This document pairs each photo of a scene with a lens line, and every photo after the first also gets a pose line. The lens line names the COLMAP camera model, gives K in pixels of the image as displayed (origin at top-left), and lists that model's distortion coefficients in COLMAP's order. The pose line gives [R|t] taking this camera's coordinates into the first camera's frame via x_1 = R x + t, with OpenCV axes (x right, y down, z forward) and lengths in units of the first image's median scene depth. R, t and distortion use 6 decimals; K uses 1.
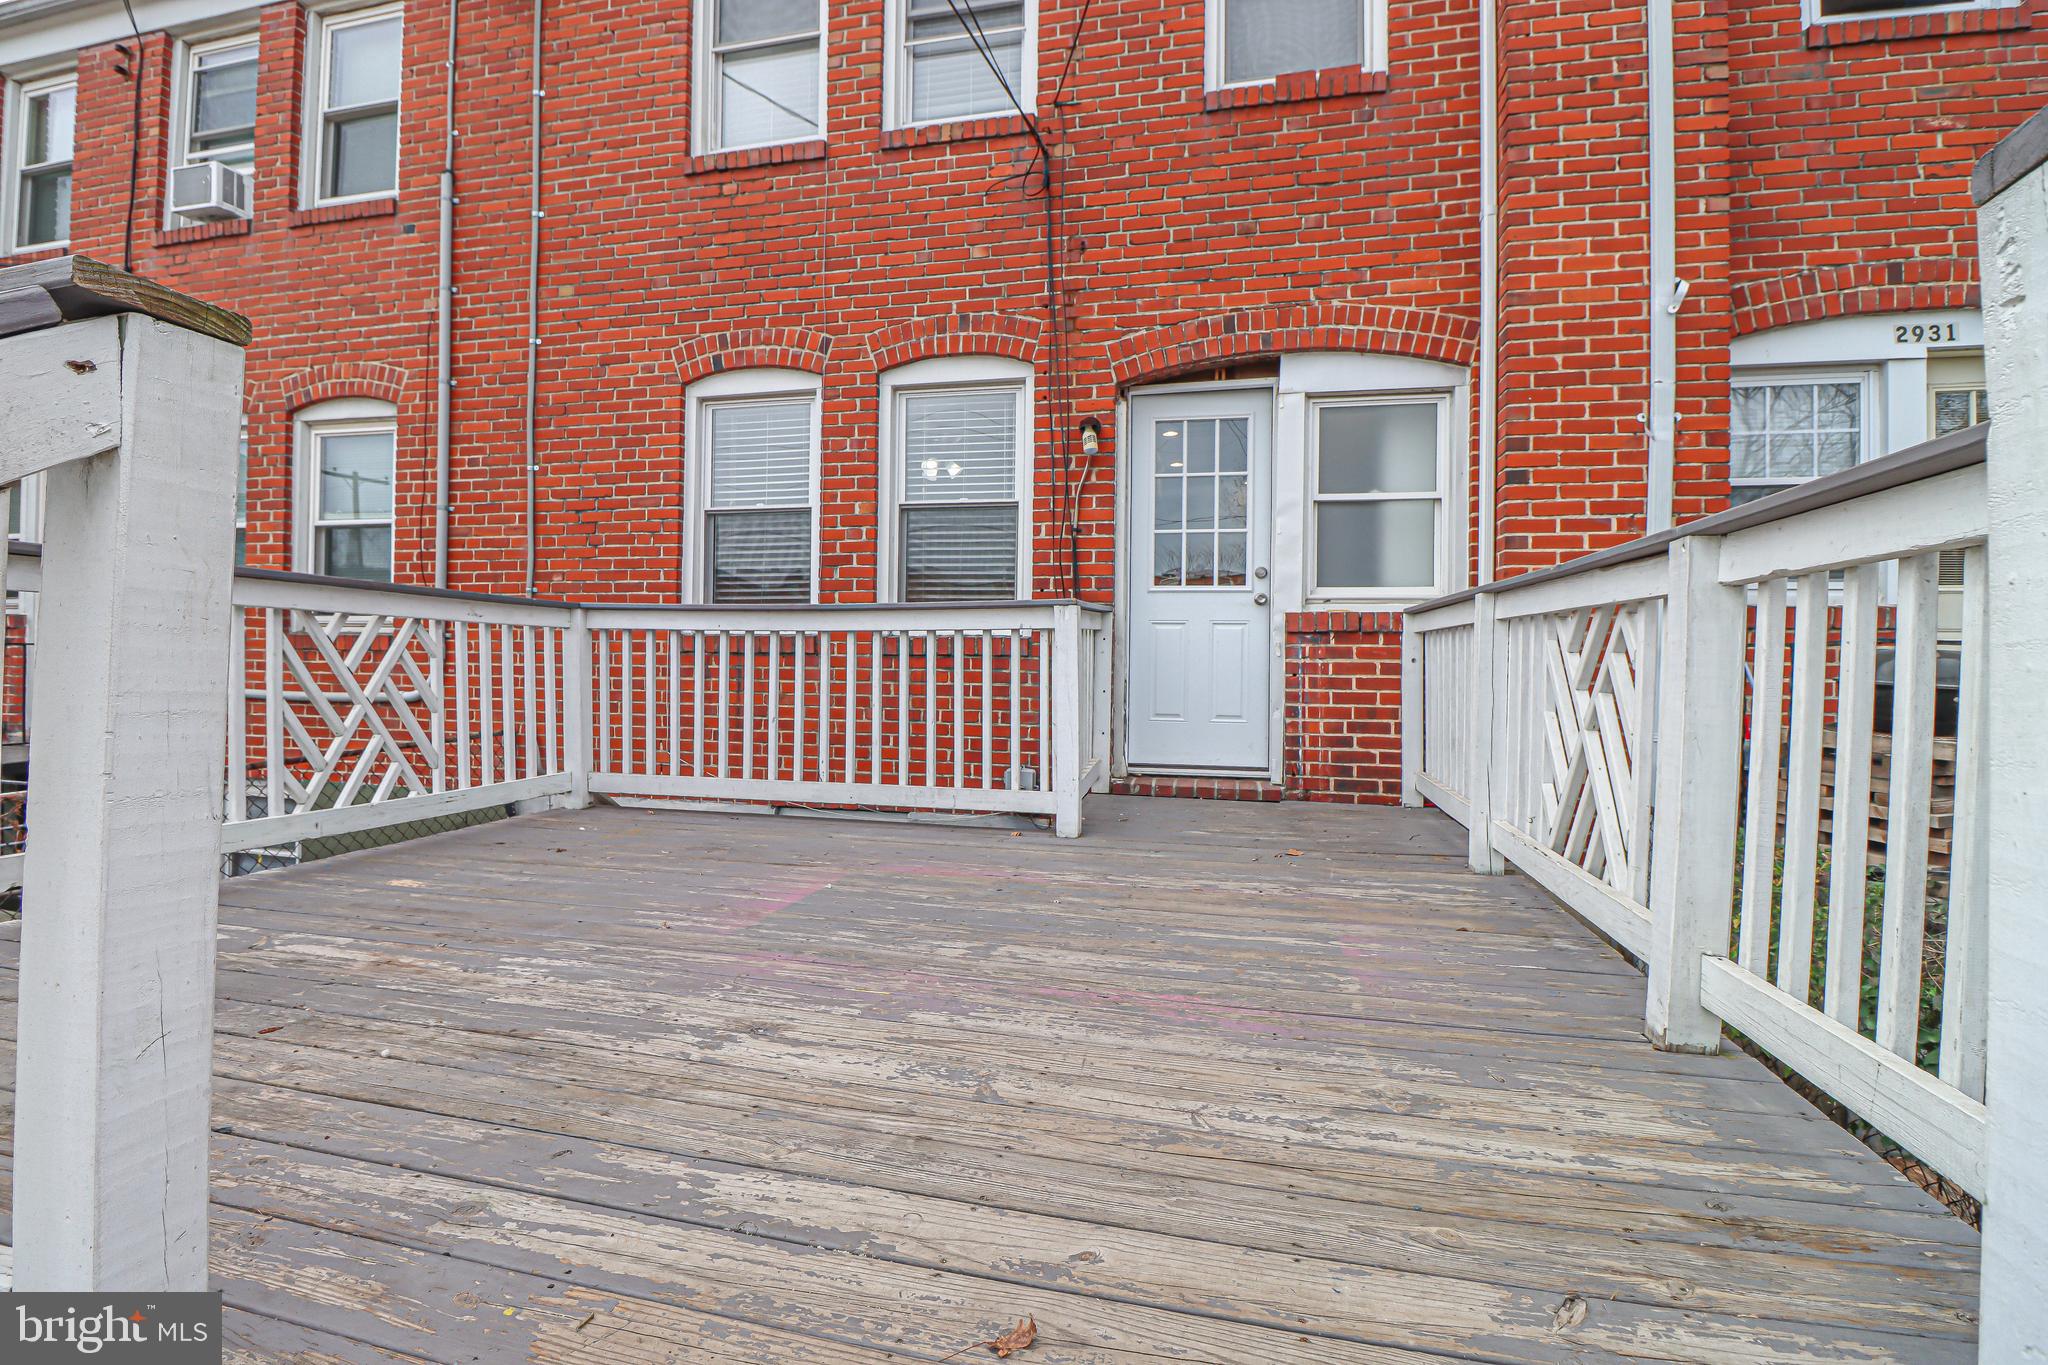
lens RADIAL K [[943.4, 0, 998.1], [0, 943.4, 655.9], [0, 0, 1]] dist [-0.002122, -0.012665]
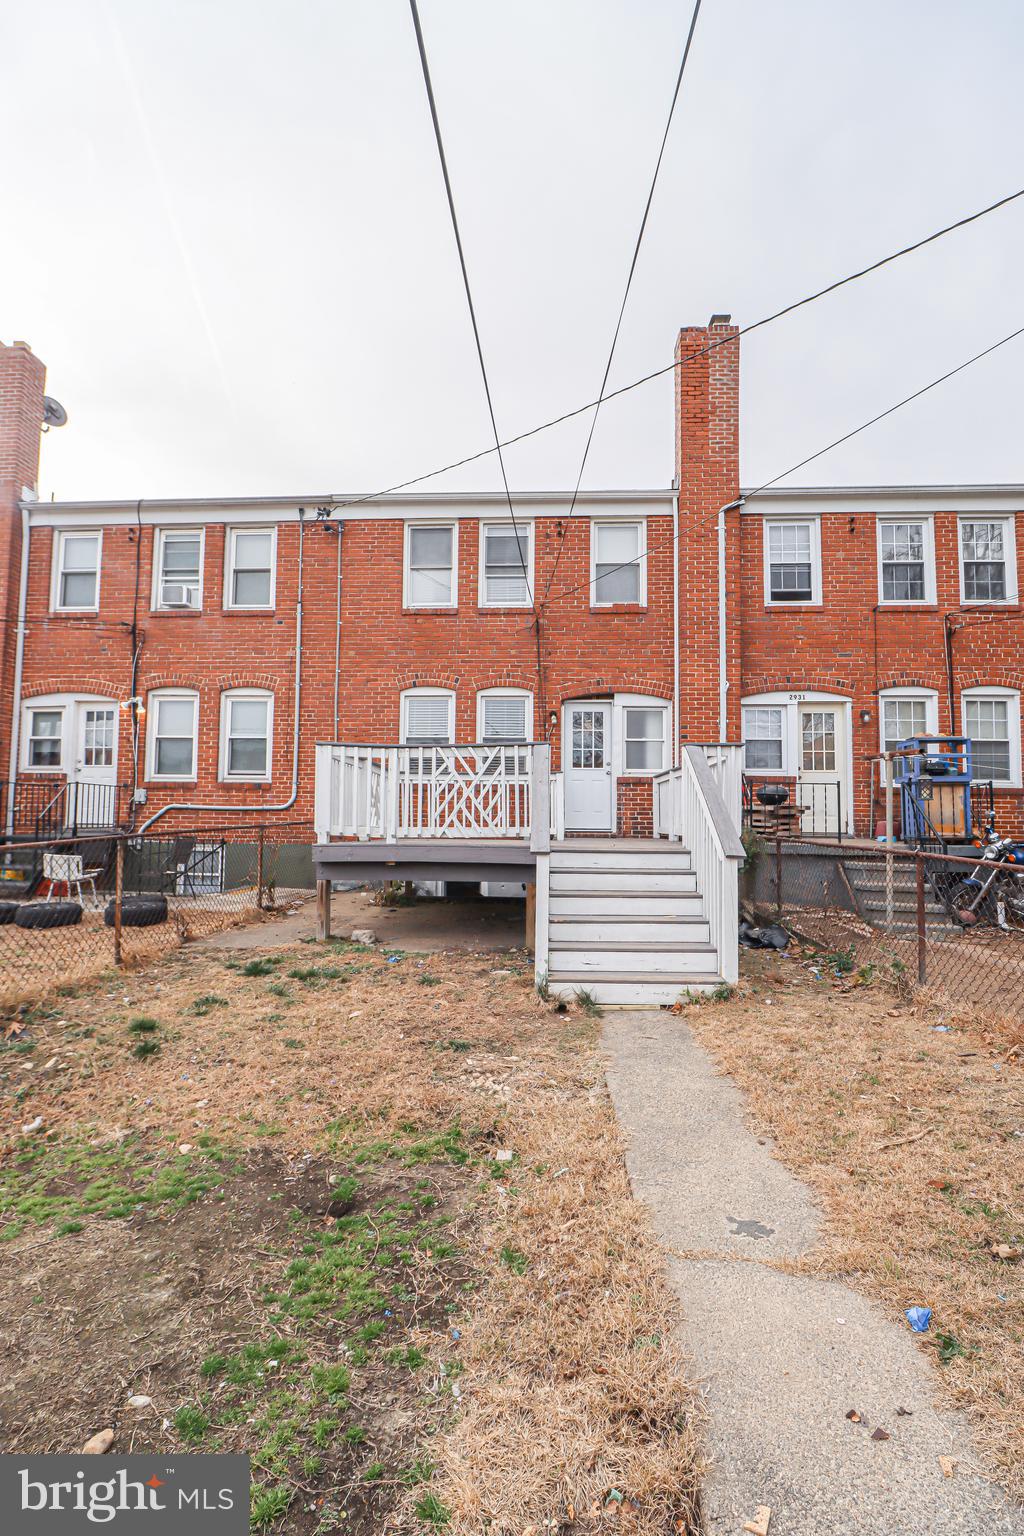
lens RADIAL K [[709.6, 0, 490.6], [0, 709.6, 779.6], [0, 0, 1]] dist [0.000144, -0.010284]
pose [[0.985136, 0.009873, 0.171494, -0.472461], [-0.000712, 0.998573, -0.053400, 0.082262], [-0.171777, 0.052484, 0.983737, -1.144502]]
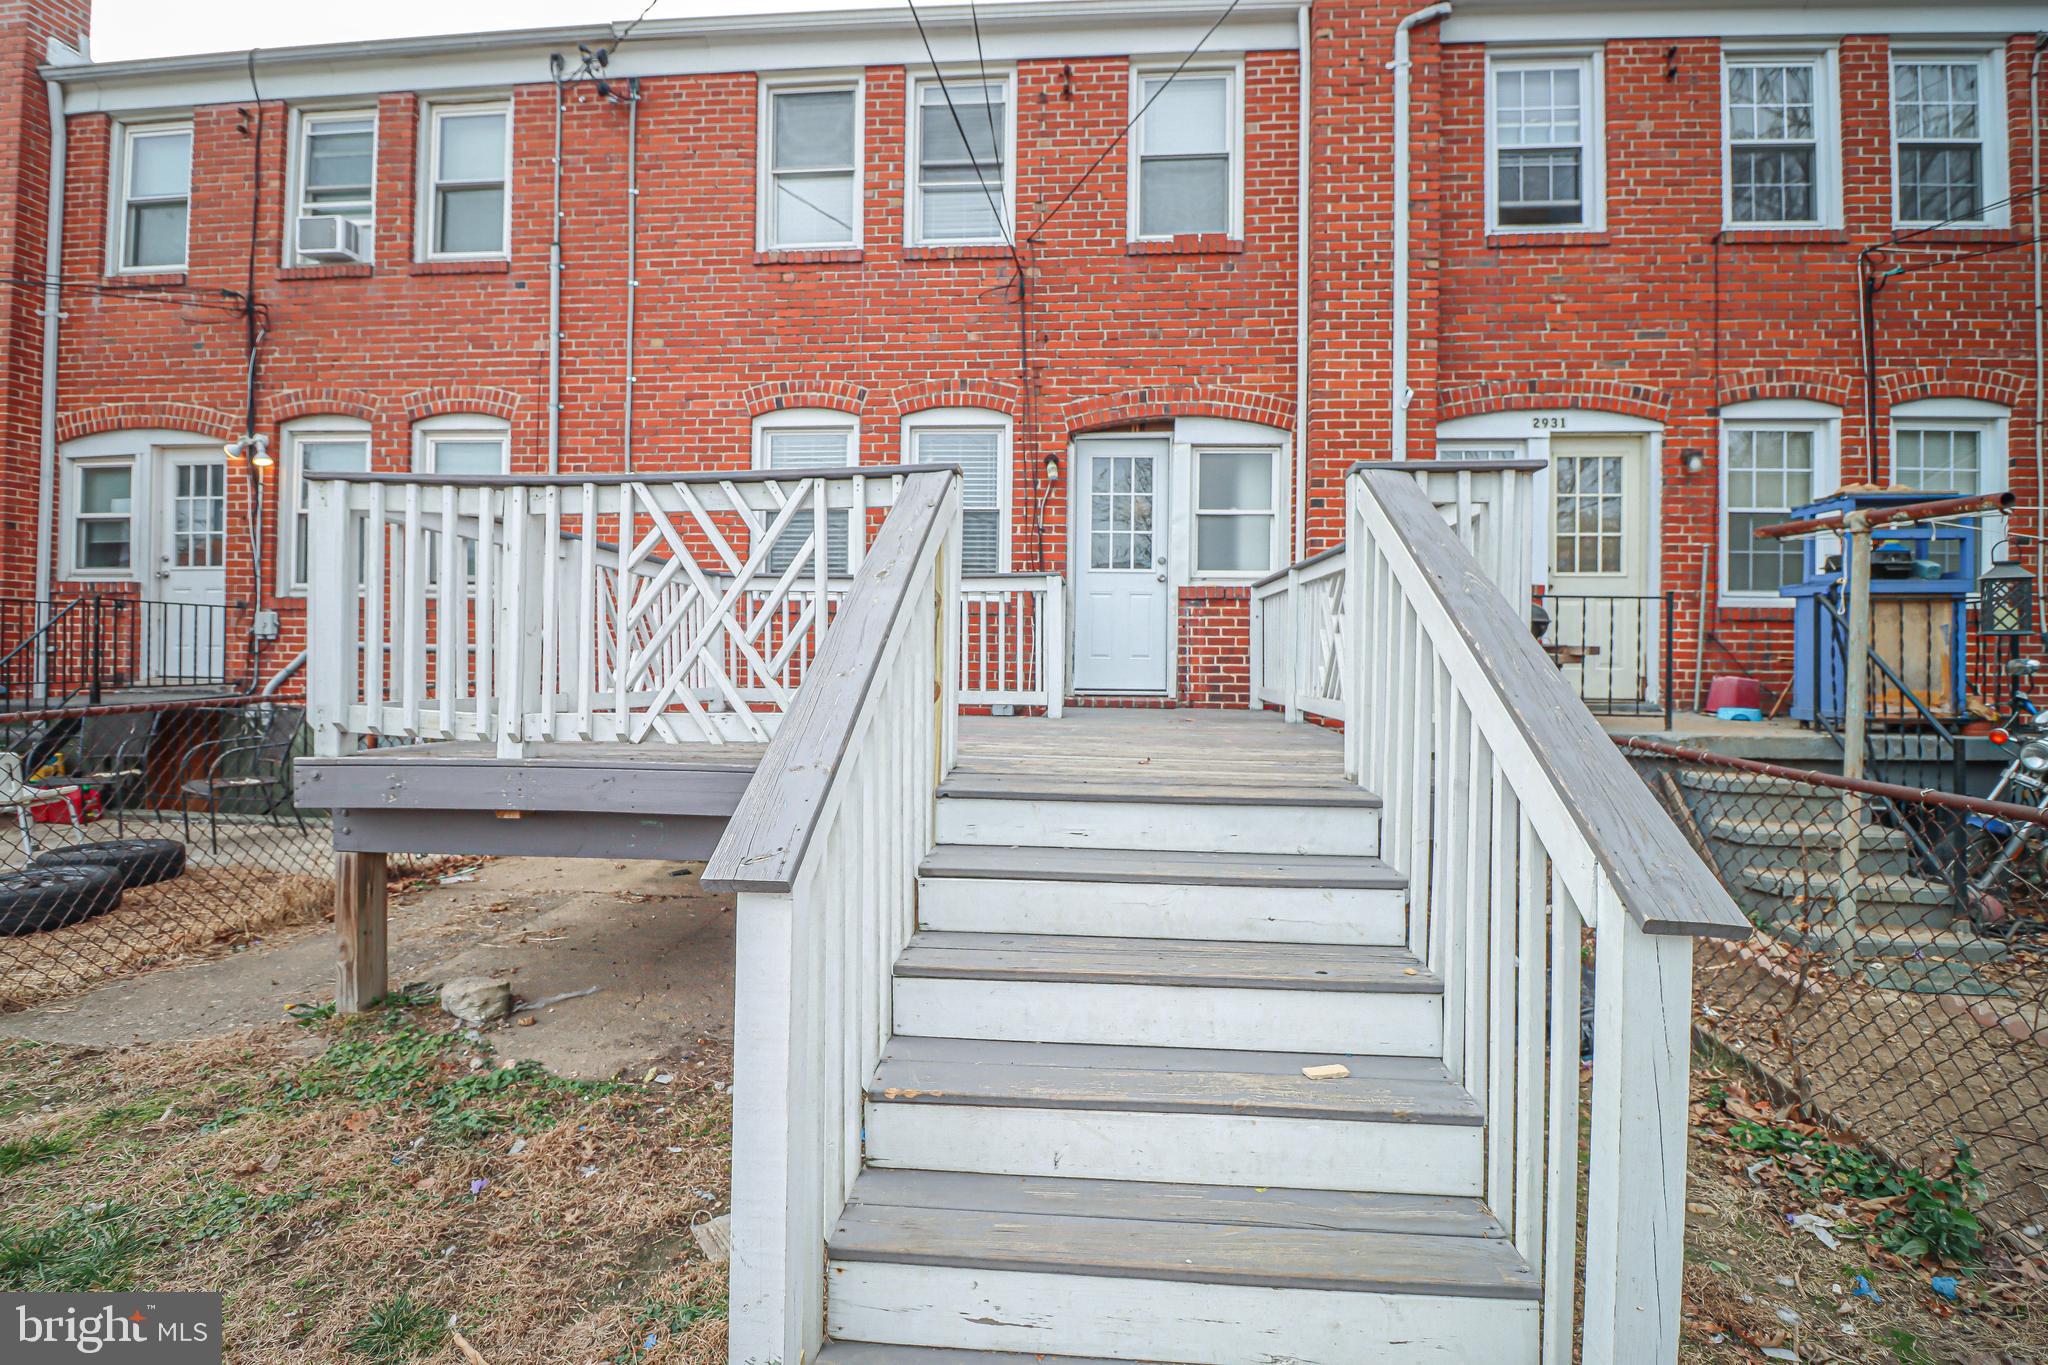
lens RADIAL K [[945.3, 0, 1003.4], [0, 945.3, 655.3], [0, 0, 1]] dist [-0.000828, -0.013371]
pose [[0.989194, 0.001494, 0.146607, -0.192482], [-0.001735, 0.999997, 0.001518, 0.061445], [-0.146604, -0.001756, 0.989194, -0.458174]]
